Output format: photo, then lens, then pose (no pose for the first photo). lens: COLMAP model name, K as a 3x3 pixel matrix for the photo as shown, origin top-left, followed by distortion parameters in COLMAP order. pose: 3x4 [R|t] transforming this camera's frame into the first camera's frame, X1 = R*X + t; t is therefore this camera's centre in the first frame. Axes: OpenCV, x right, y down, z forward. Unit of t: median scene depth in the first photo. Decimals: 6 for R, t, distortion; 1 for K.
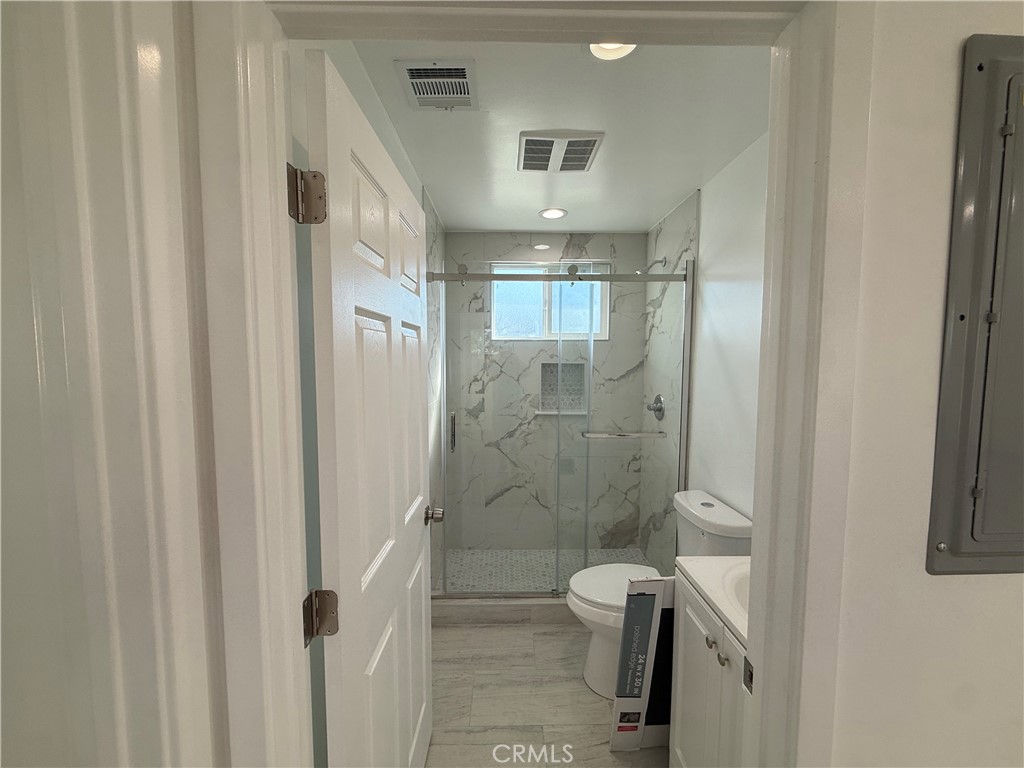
lens RADIAL K [[410.2, 0, 513.7], [0, 410.2, 383.3], [0, 0, 1]] dist [0.090104, 0.000030]
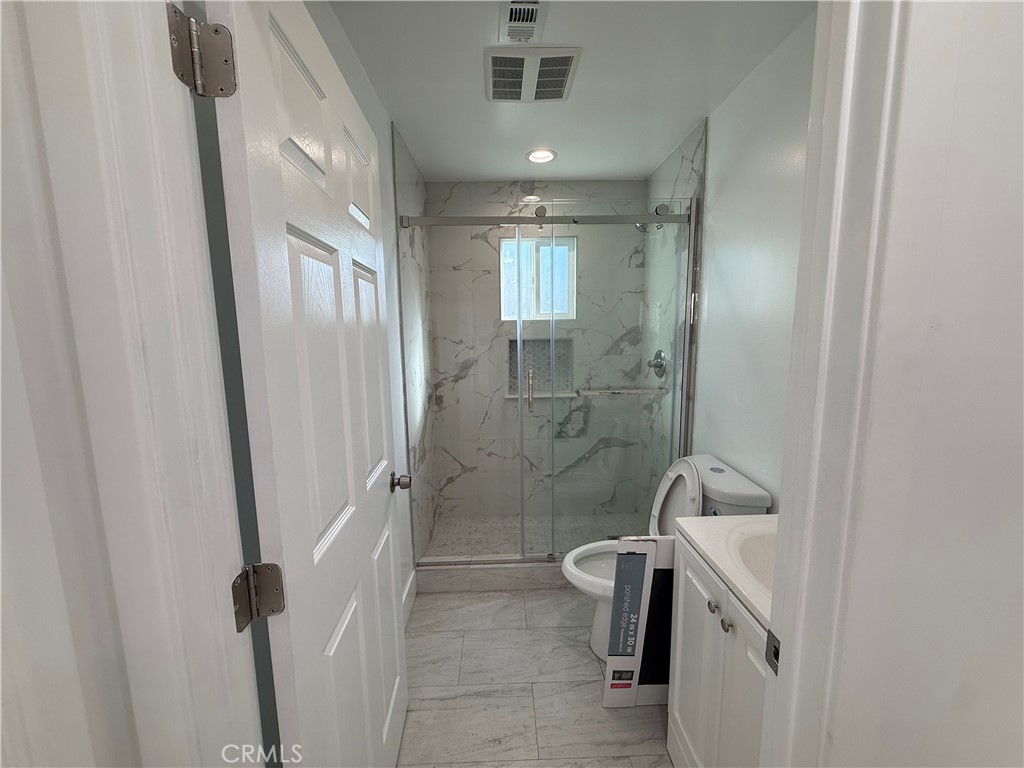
lens RADIAL K [[405.7, 0, 509.9], [0, 405.7, 384.8], [0, 0, 1]] dist [0.001426, 0.000193]
pose [[0.999842, -0.017551, 0.002755, 0.018493], [0.017366, 0.998236, 0.056782, 0.049433], [-0.003747, -0.056726, 0.998383, 0.115733]]
